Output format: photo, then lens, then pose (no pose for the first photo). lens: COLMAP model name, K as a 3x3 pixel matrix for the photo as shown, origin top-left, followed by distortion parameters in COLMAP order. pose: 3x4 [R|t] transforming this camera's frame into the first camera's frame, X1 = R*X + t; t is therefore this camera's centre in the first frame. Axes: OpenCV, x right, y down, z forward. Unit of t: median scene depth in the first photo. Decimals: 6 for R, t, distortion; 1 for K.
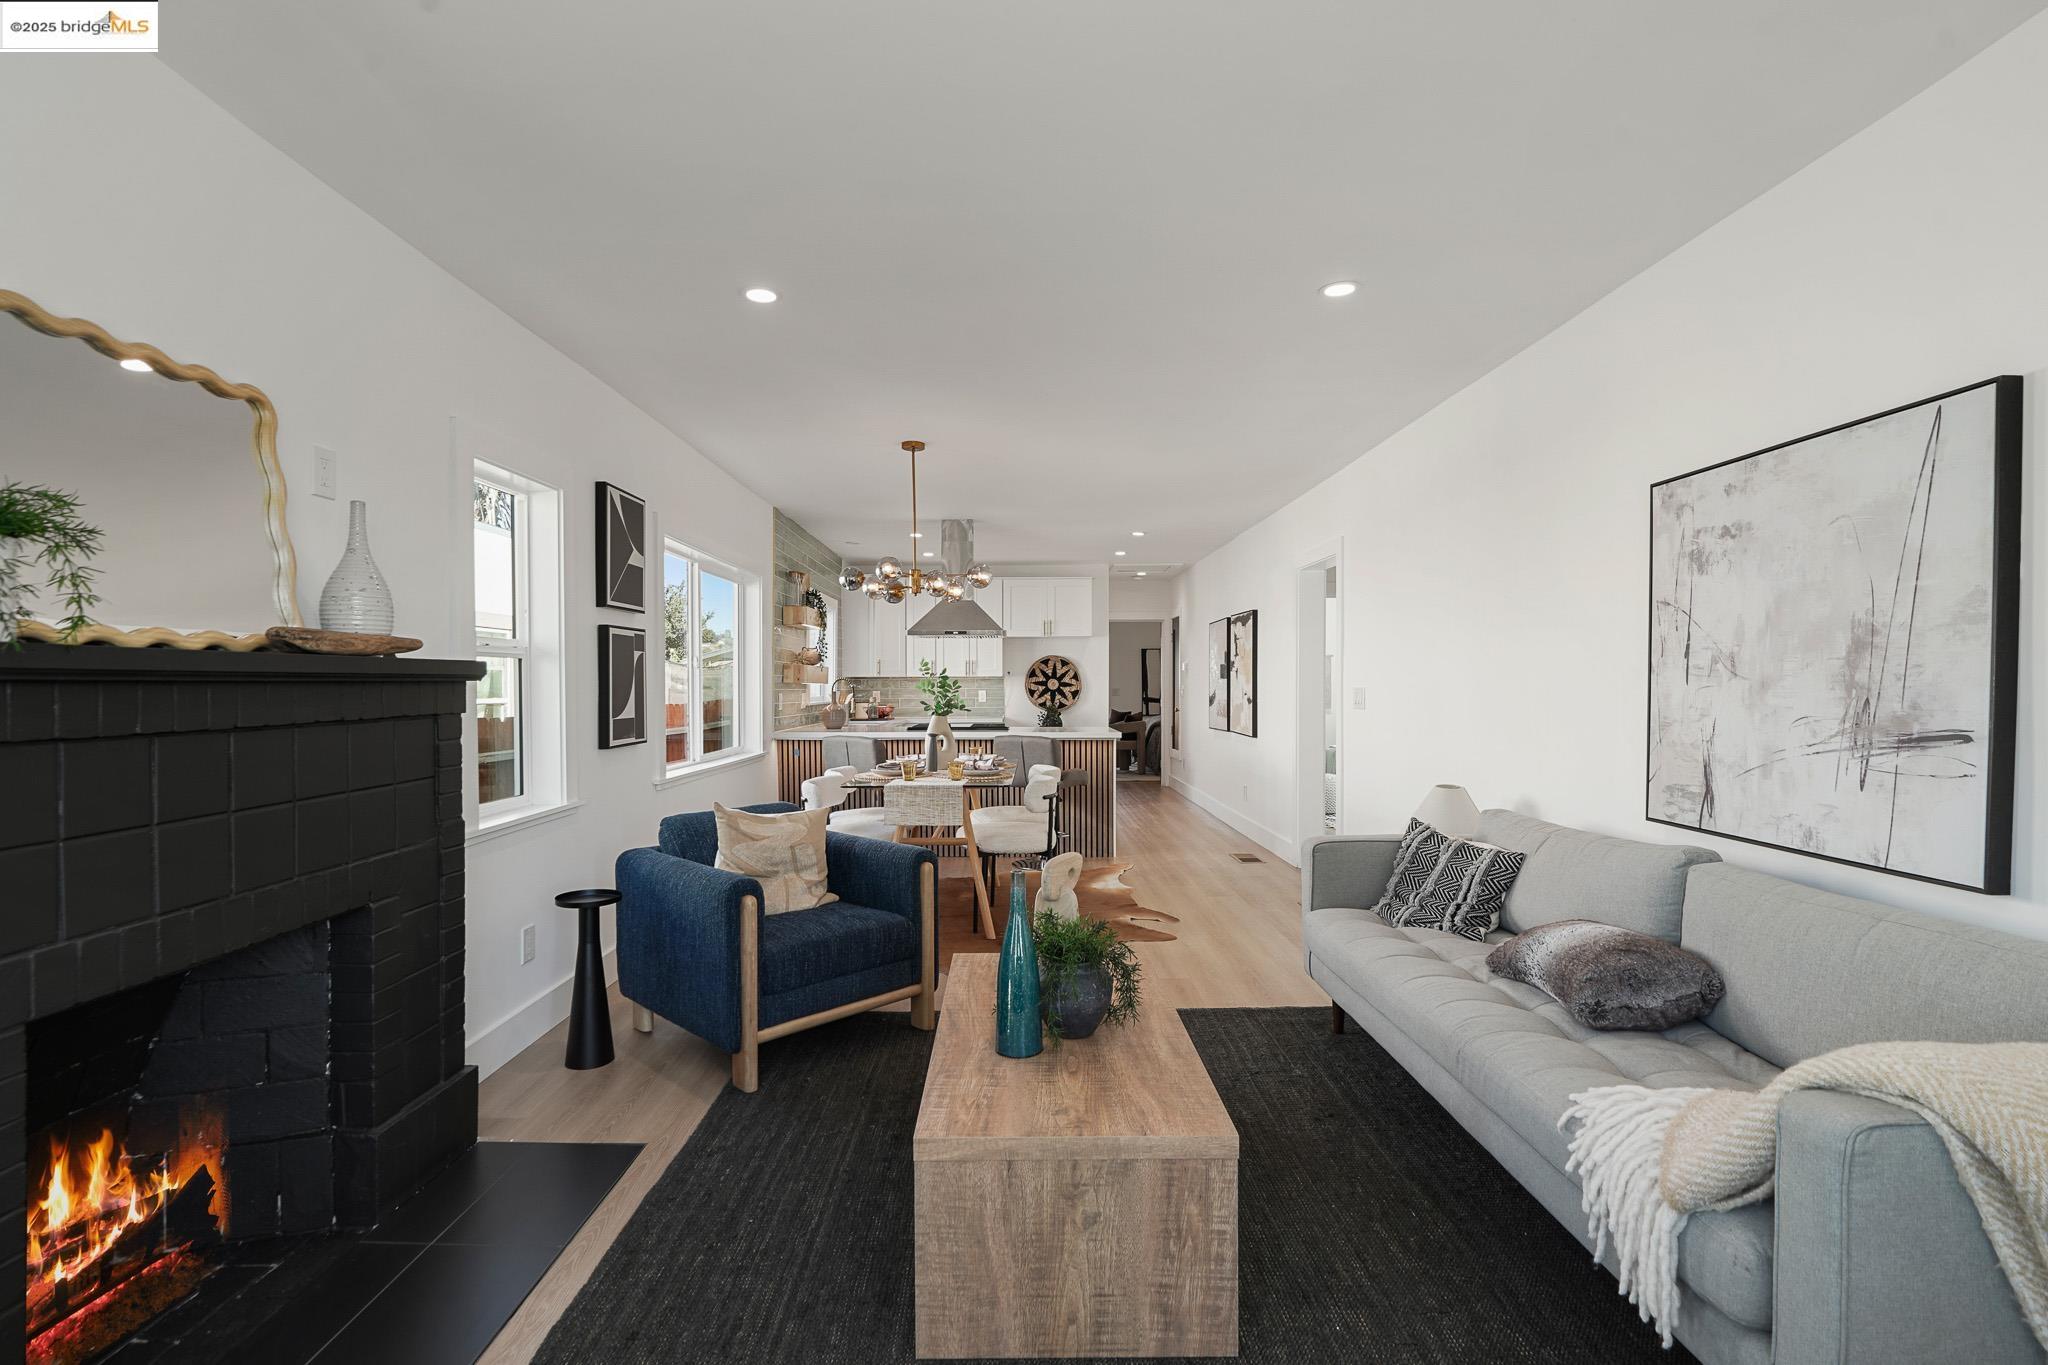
lens RADIAL K [[961.0, 0, 1017.7], [0, 961.0, 691.6], [0, 0, 1]] dist [0.004469, -0.006107]
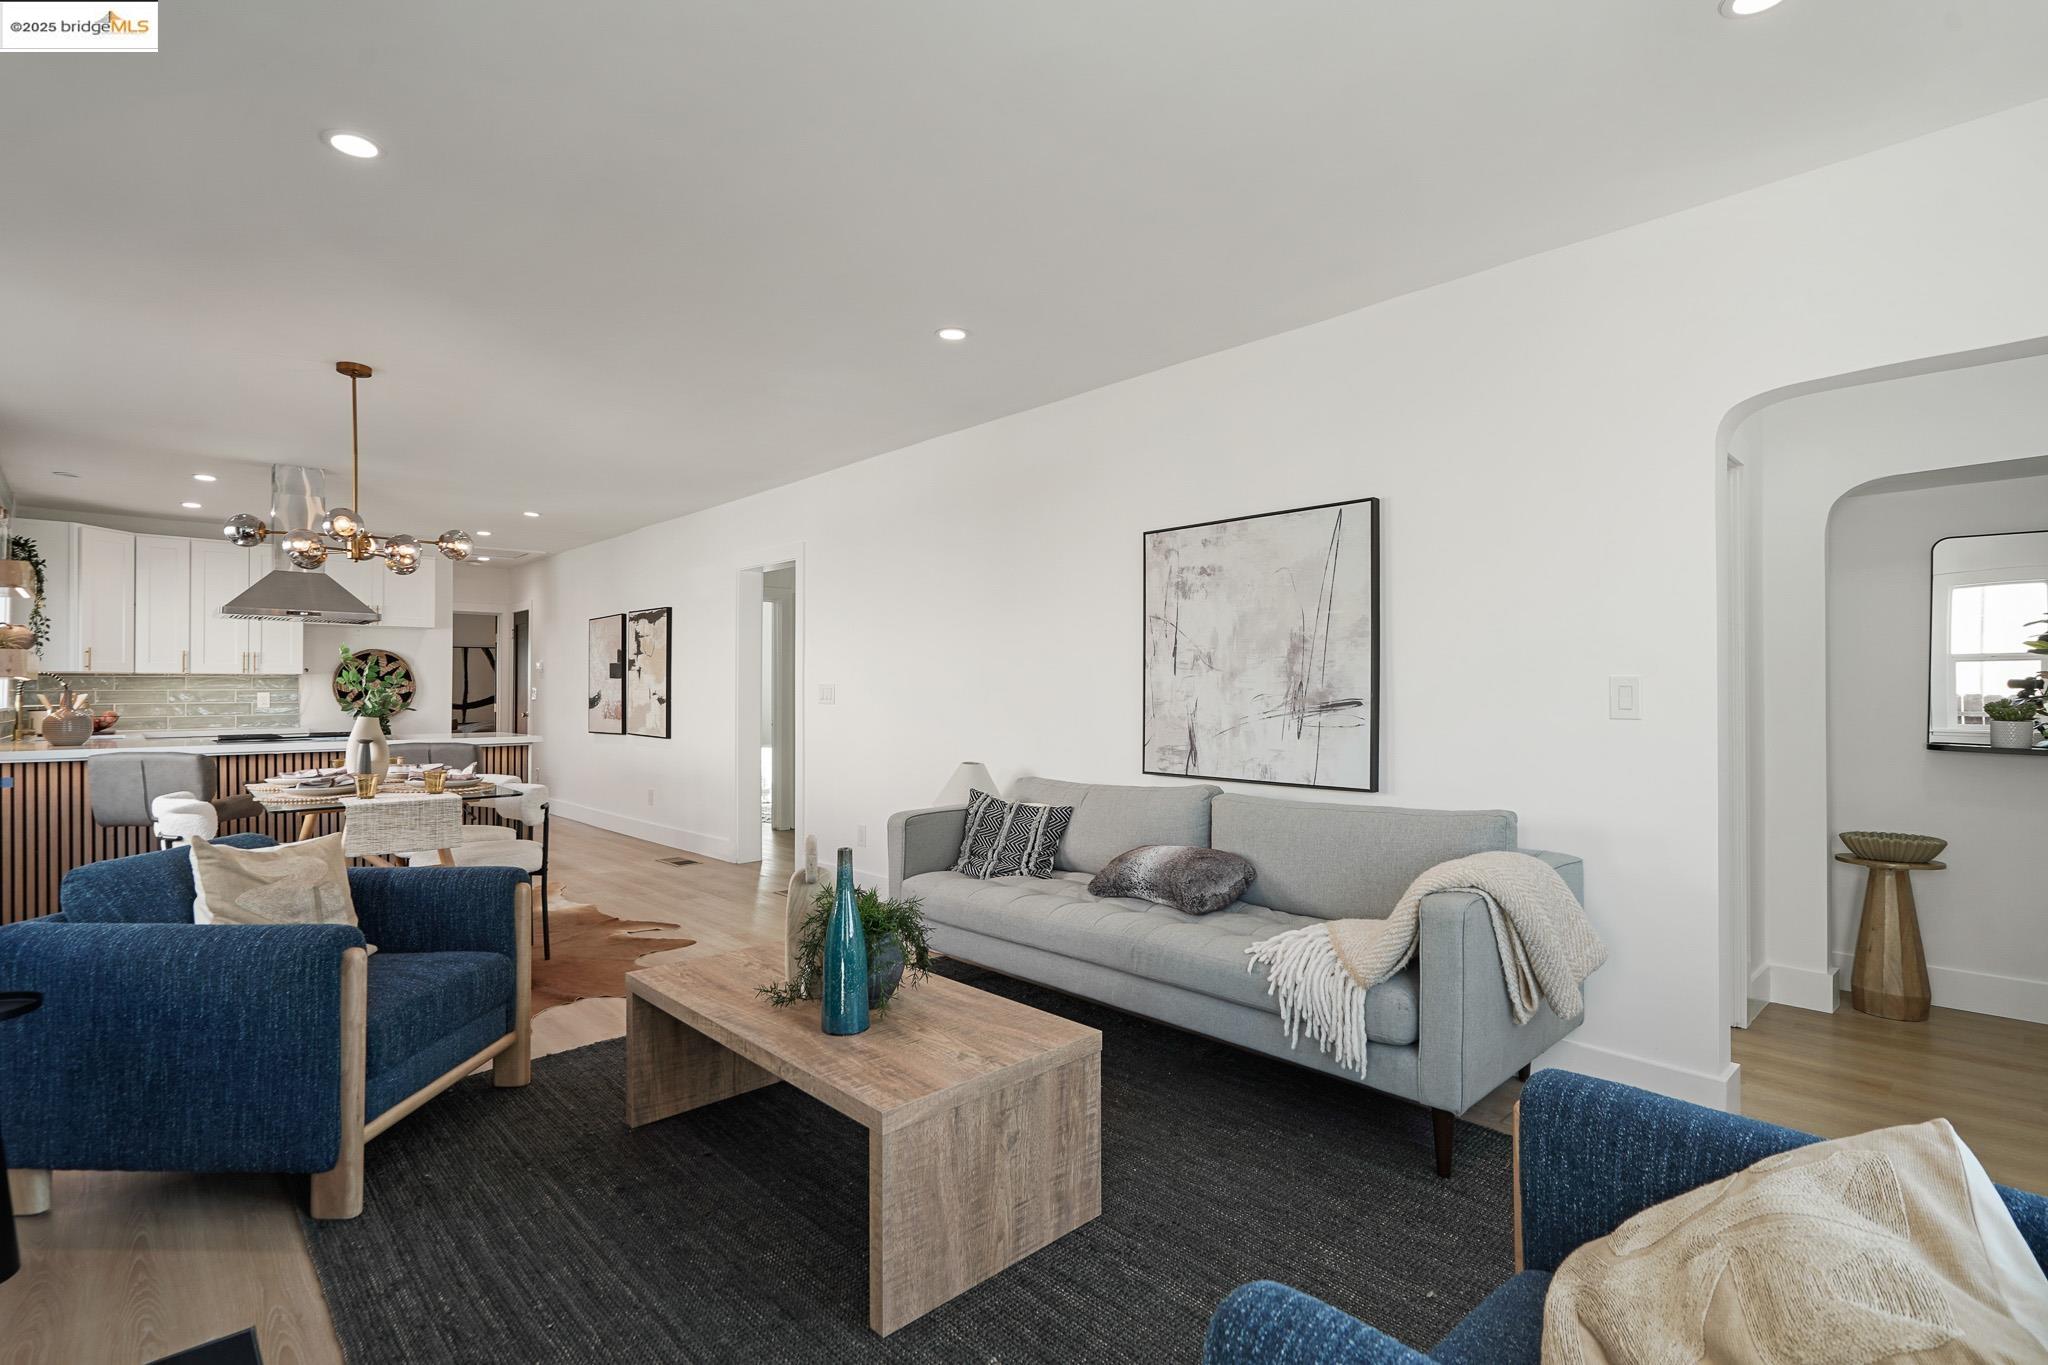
lens RADIAL K [[961.0, 0, 1030.2], [0, 961.0, 682.6], [0, 0, 1]] dist [0.004469, -0.006107]
pose [[0.725764, 0.005831, 0.687919, -0.359076], [0.006516, 0.999861, -0.015349, 0.019430], [-0.687913, 0.015622, 0.725625, 0.089104]]
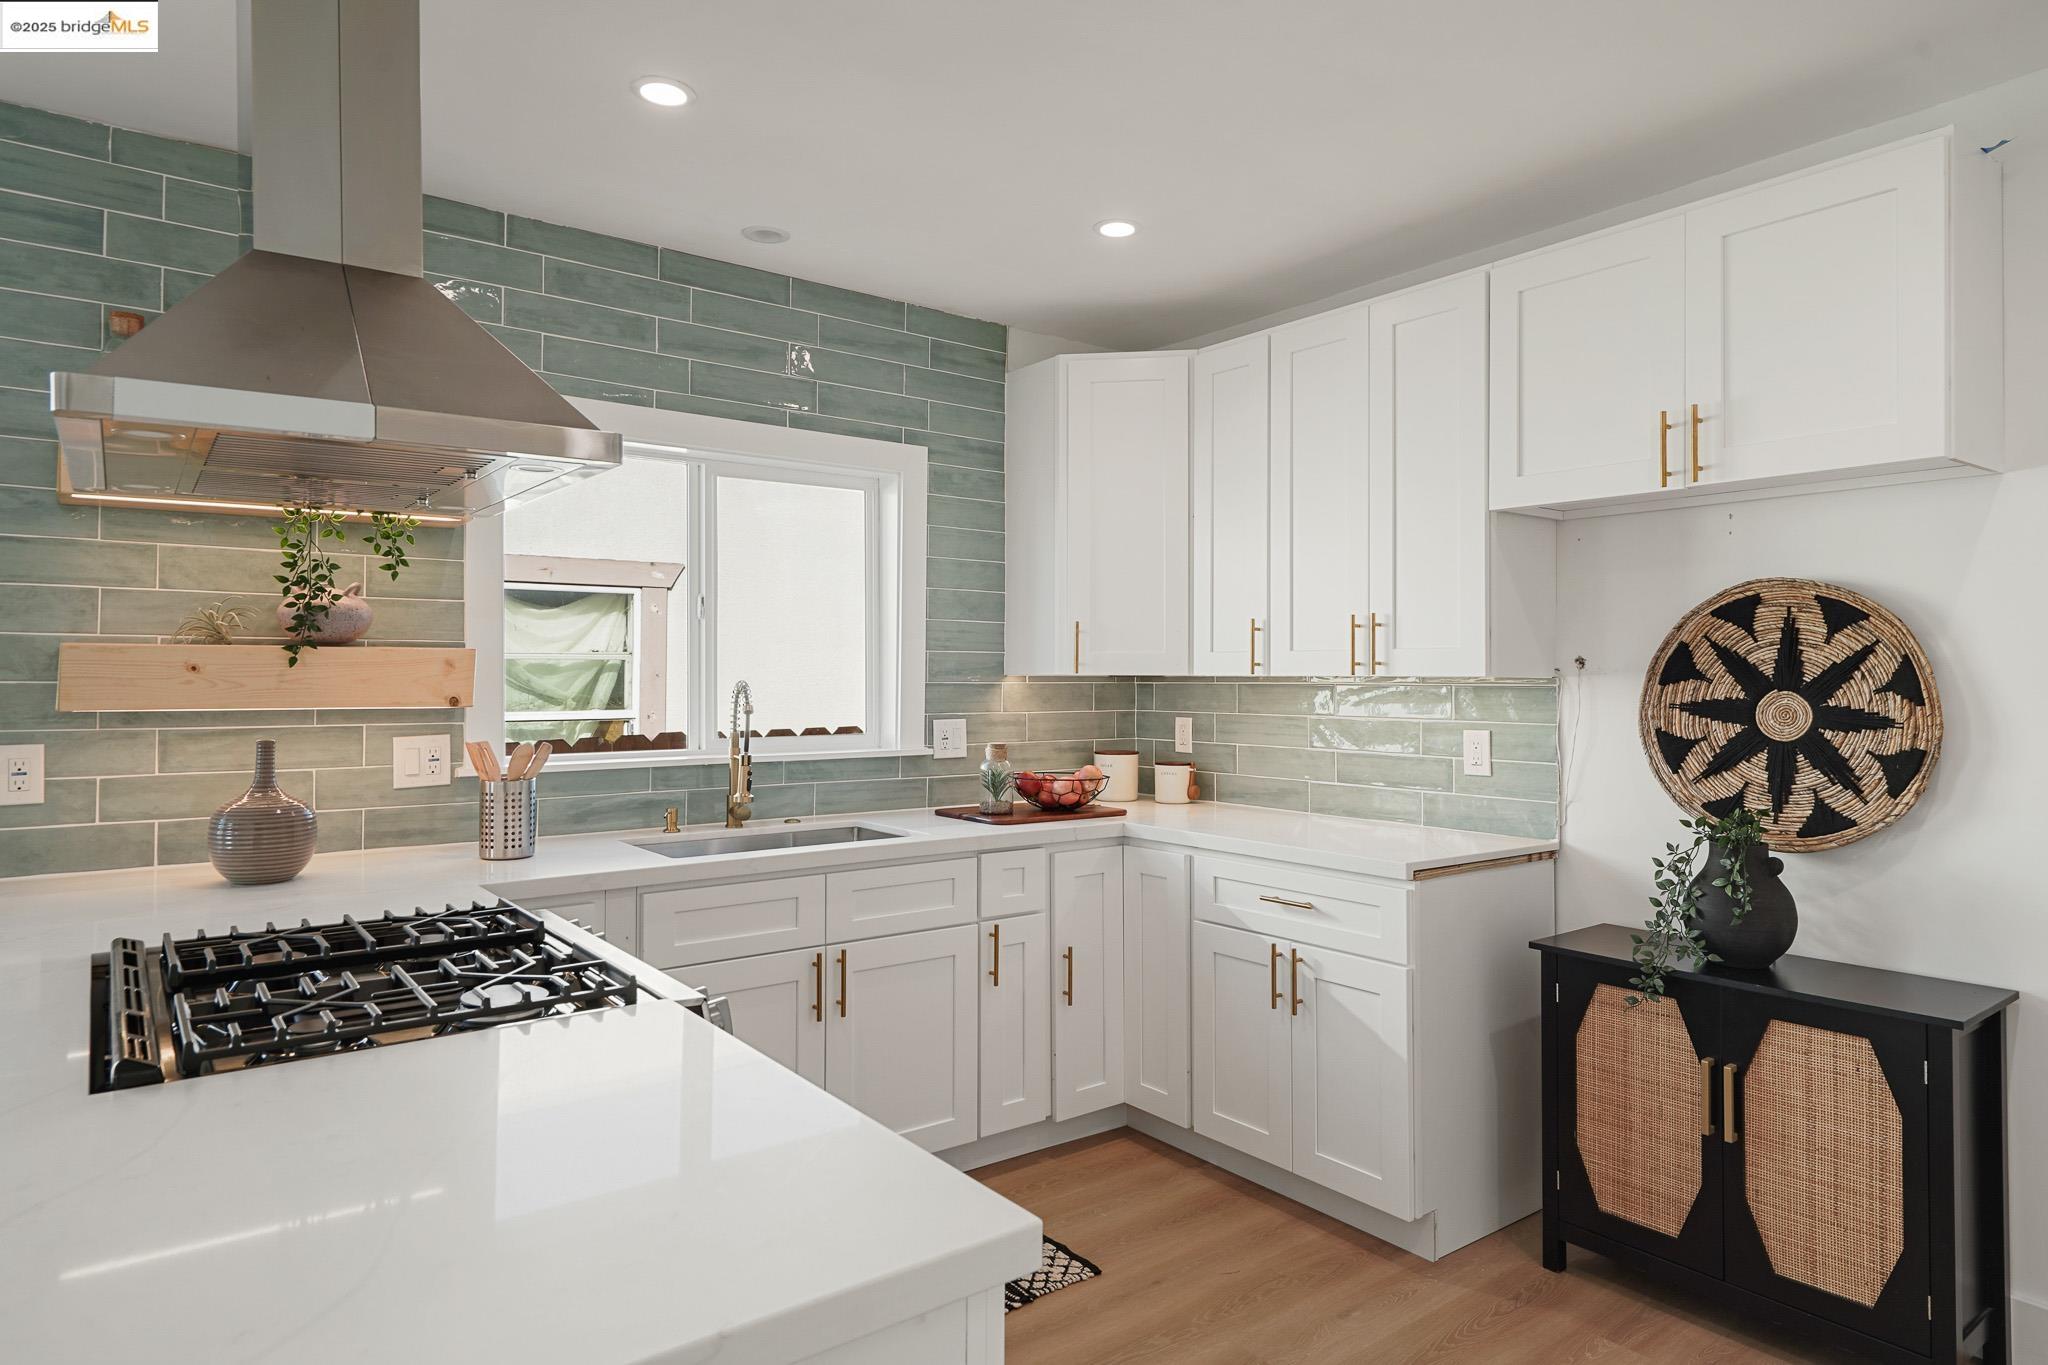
lens RADIAL K [[1199.1, 0, 1004.7], [0, 1199.1, 656.2], [0, 0, 1]] dist [0.006708, 0.000508]
pose [[0.600797, -0.006602, -0.799374, 0.435533], [-0.009735, 0.999831, -0.015574, -0.044908], [0.799342, 0.017139, 0.600632, 2.114524]]
